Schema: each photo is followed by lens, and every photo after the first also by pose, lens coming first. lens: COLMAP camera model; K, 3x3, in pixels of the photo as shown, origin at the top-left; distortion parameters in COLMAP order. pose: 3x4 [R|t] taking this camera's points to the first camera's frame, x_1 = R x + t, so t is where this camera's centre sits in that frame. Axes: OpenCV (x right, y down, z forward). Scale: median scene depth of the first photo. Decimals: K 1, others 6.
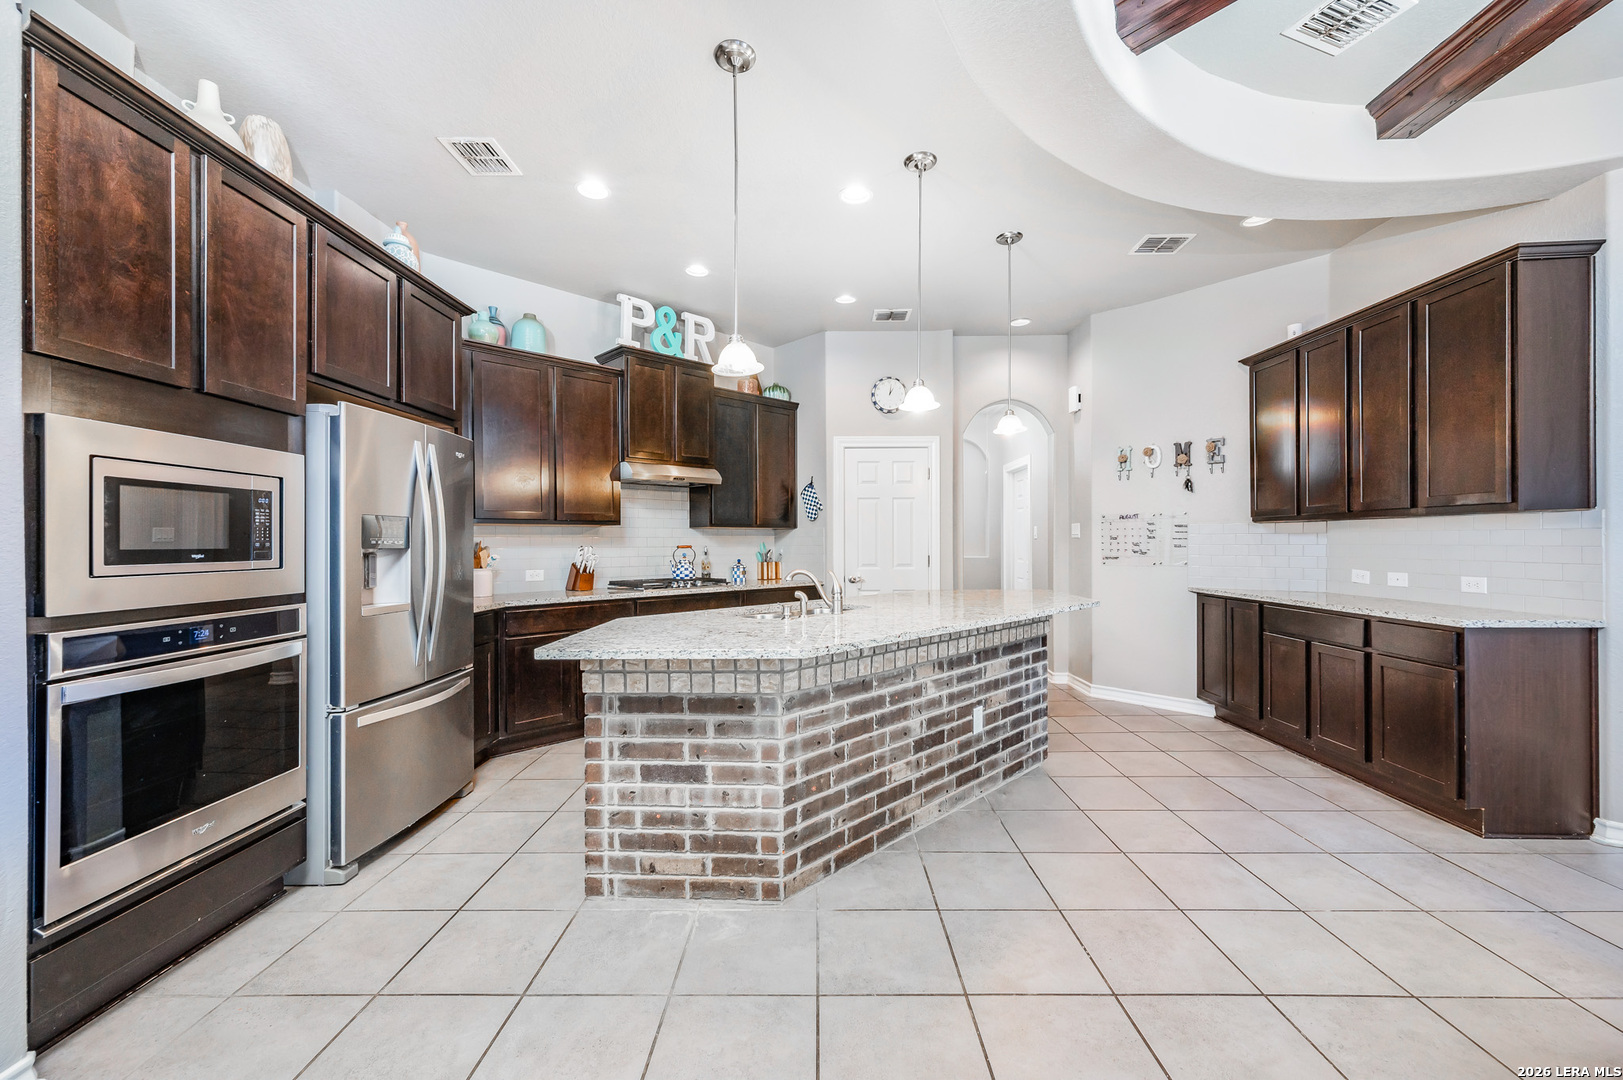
lens RADIAL K [[666.7, 0, 811.2], [0, 666.7, 539.7], [0, 0, 1]] dist [0.006968, -0.001771]
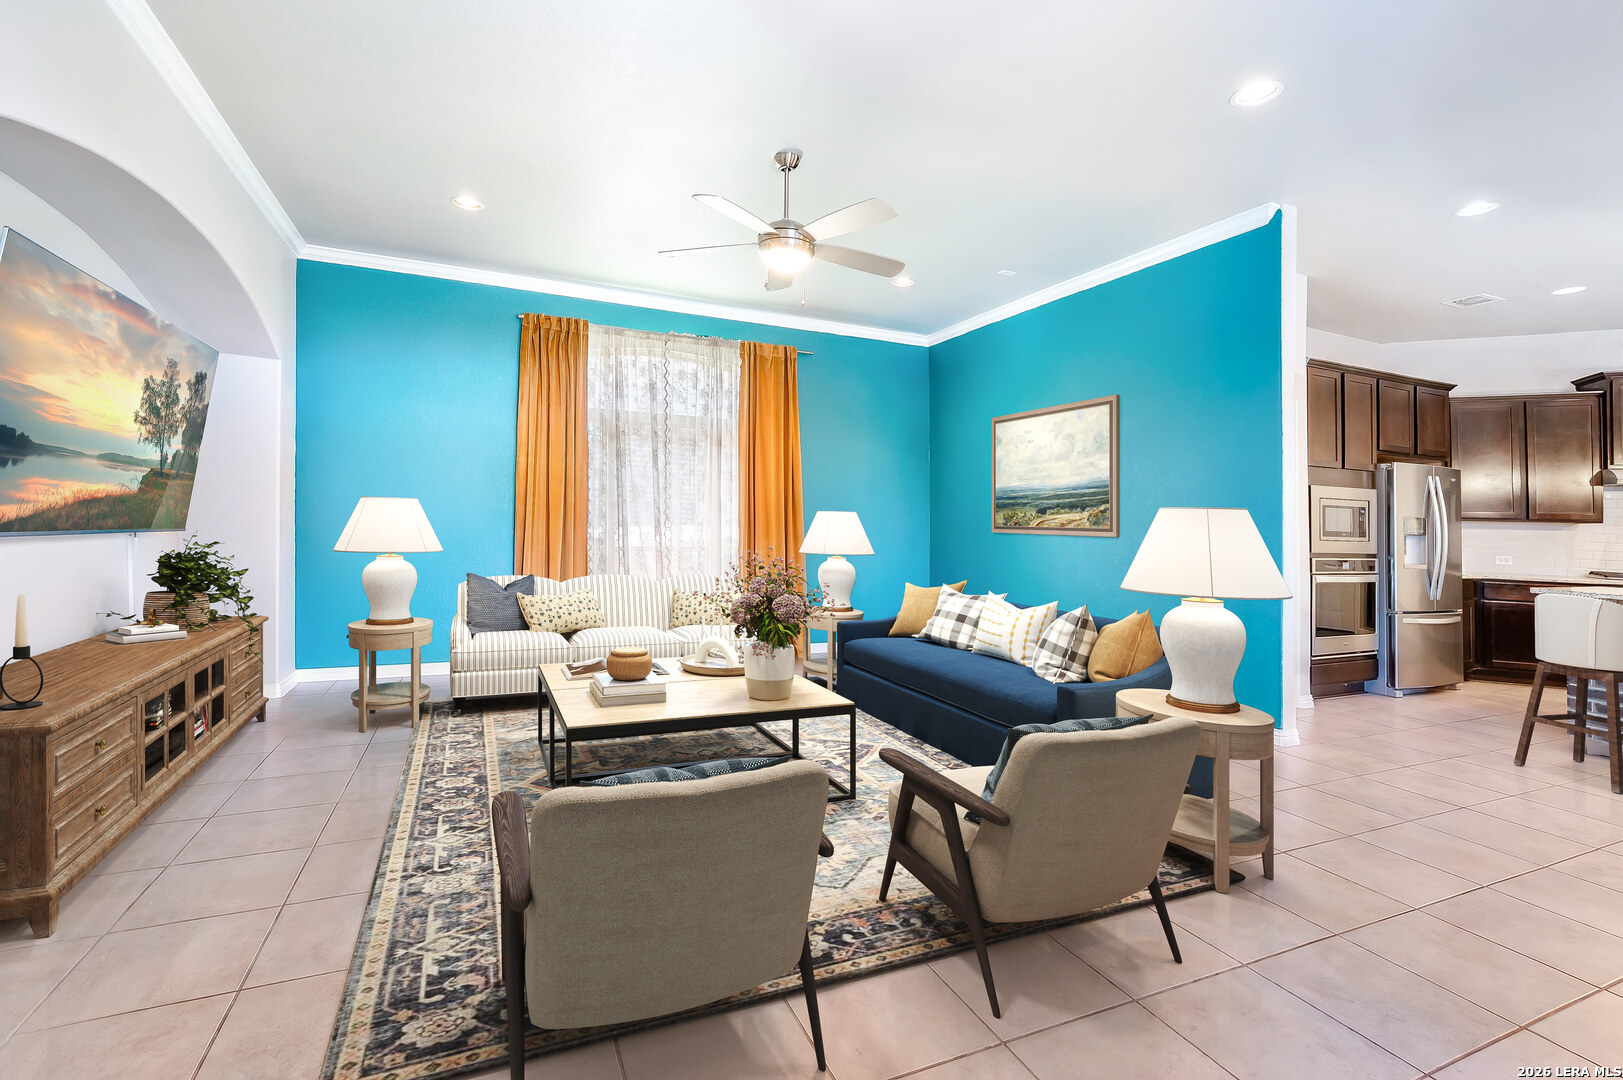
lens RADIAL K [[666.7, 0, 751.2], [0, 666.7, 502.7], [0, 0, 1]] dist [0.006968, -0.001771]
pose [[0.381010, -0.017299, -0.924409, 0.341911], [-0.023049, 0.999337, -0.028201, 0.016624], [0.924283, 0.032052, 0.380359, -1.225507]]
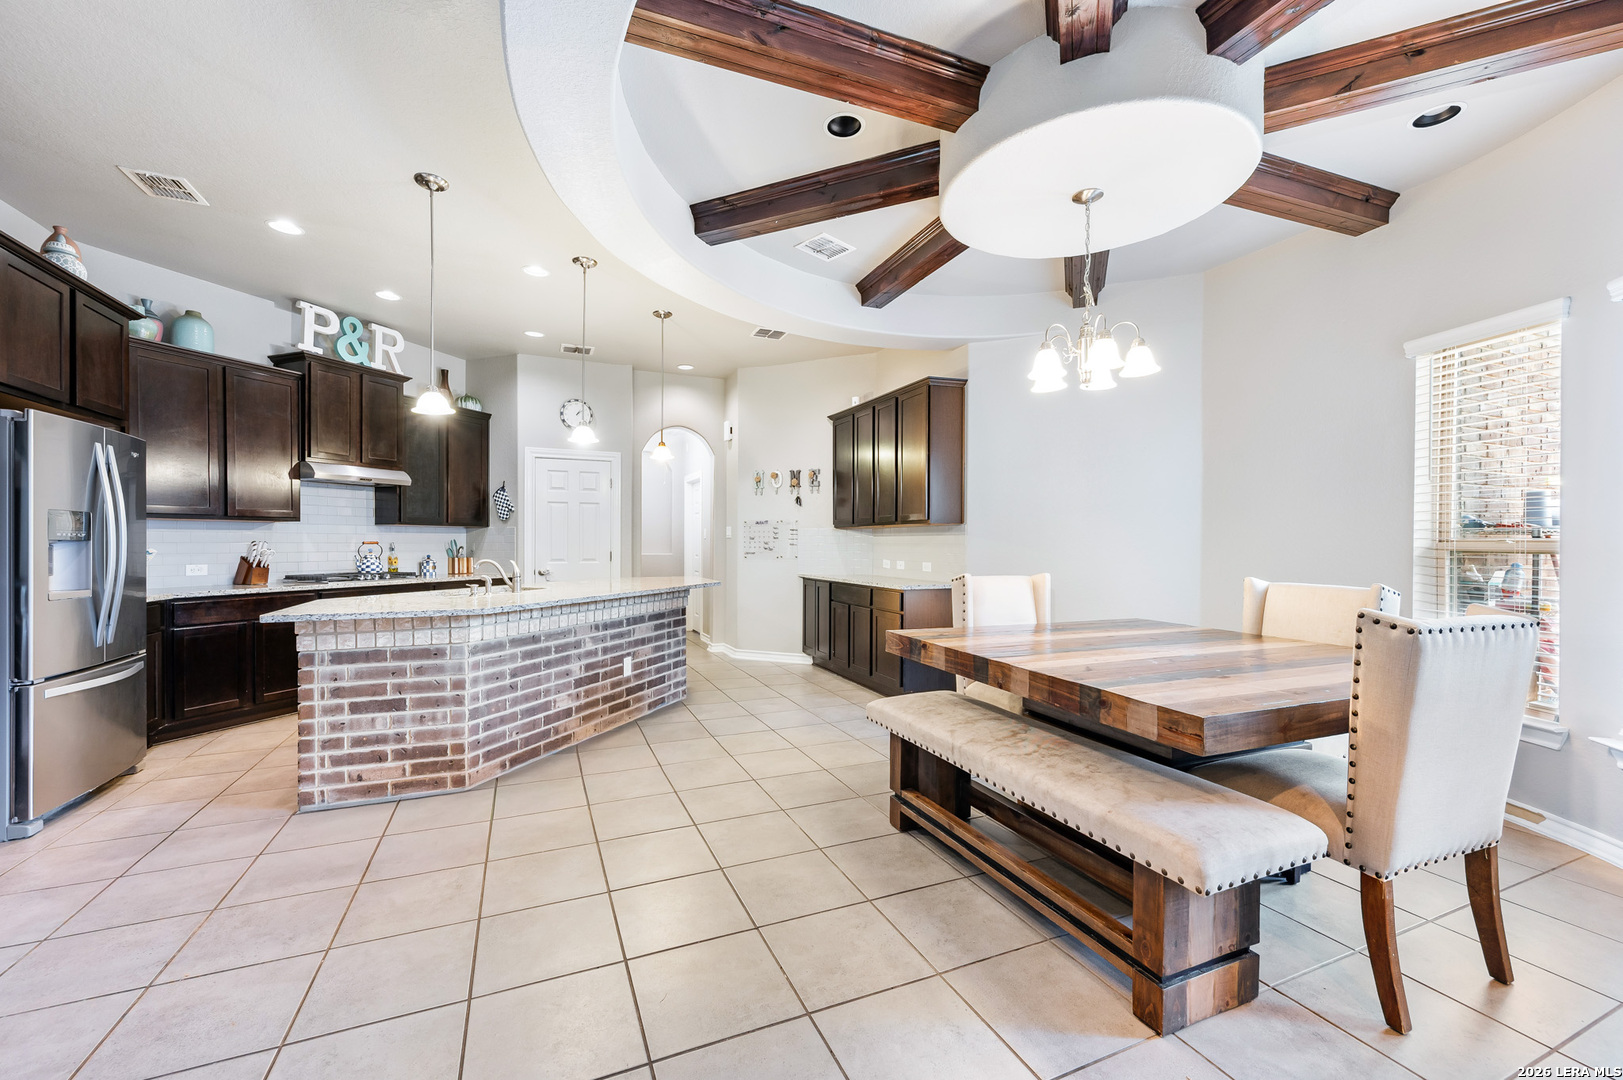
lens RADIAL K [[666.7, 0, 810.9], [0, 666.7, 545.2], [0, 0, 1]] dist [0.006968, -0.001771]
pose [[0.913935, 0.005054, 0.405830, 0.032044], [-0.008206, 0.999948, 0.006028, 0.003777], [-0.405779, -0.008839, 0.913929, -0.426927]]
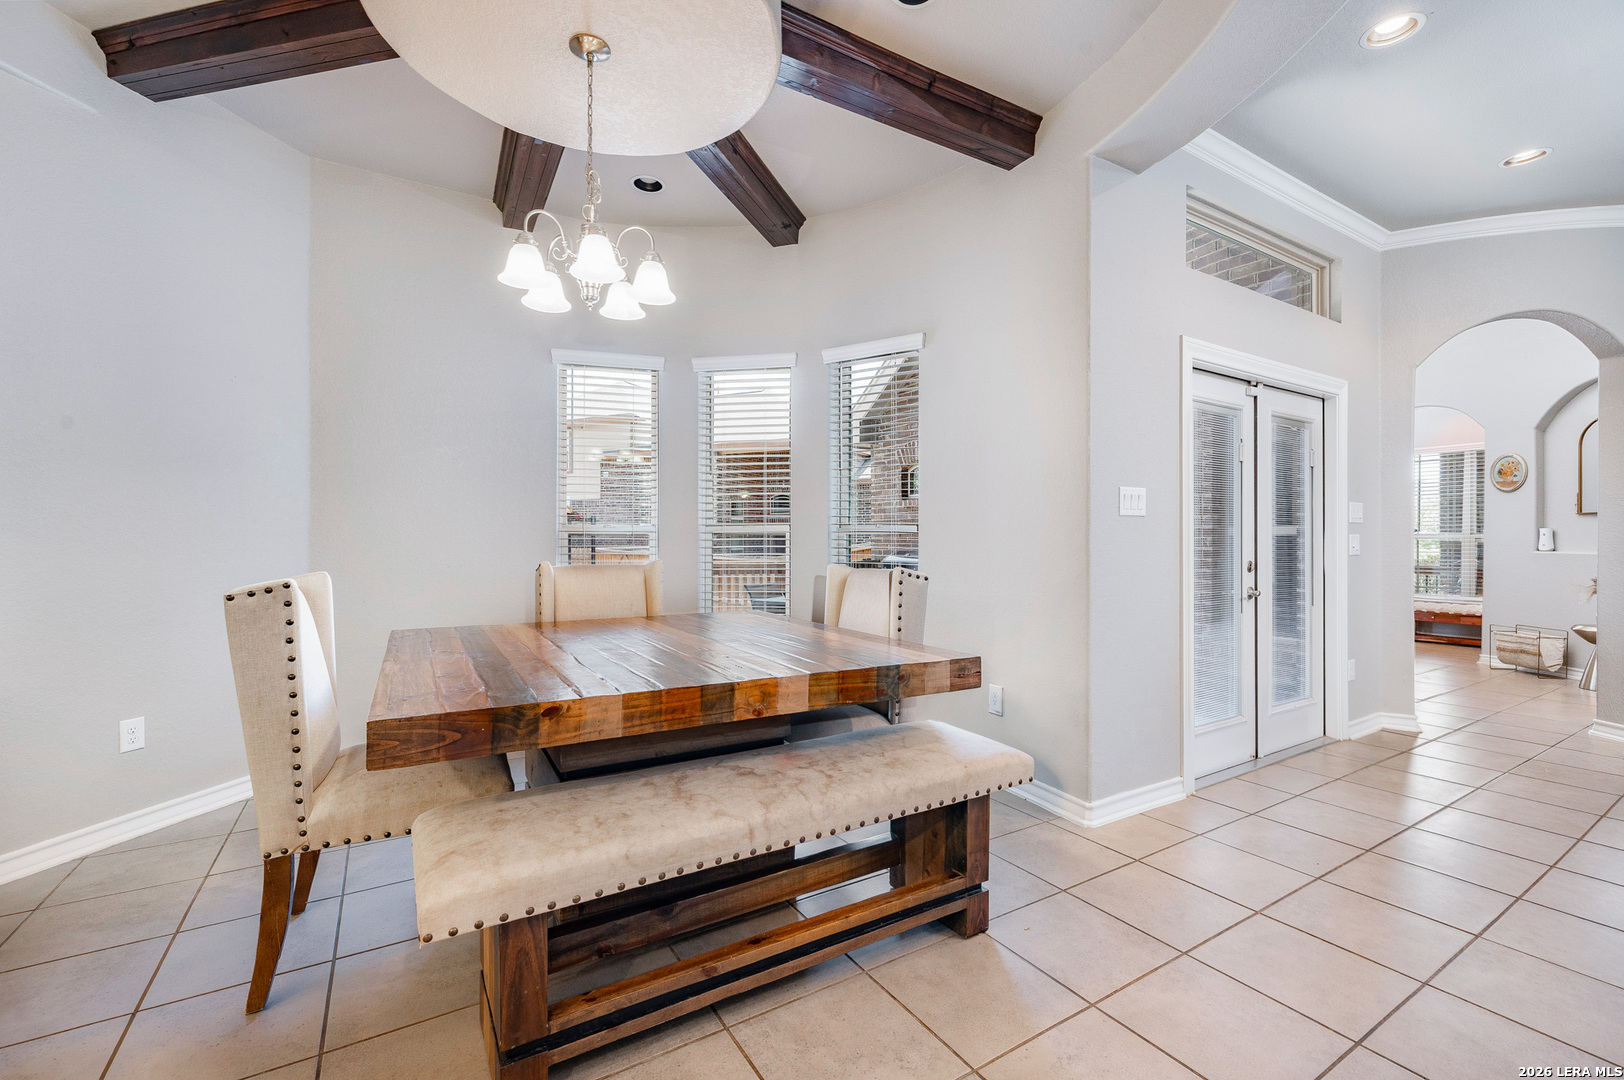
lens RADIAL K [[693.8, 0, 804.9], [0, 693.8, 540.2], [0, 0, 1]] dist [0.001914, 0.000113]
pose [[-0.536622, 0.004539, 0.843811, 0.043616], [0.000028, 0.999986, -0.005362, 0.040259], [-0.843823, -0.002854, -0.536614, 0.860237]]
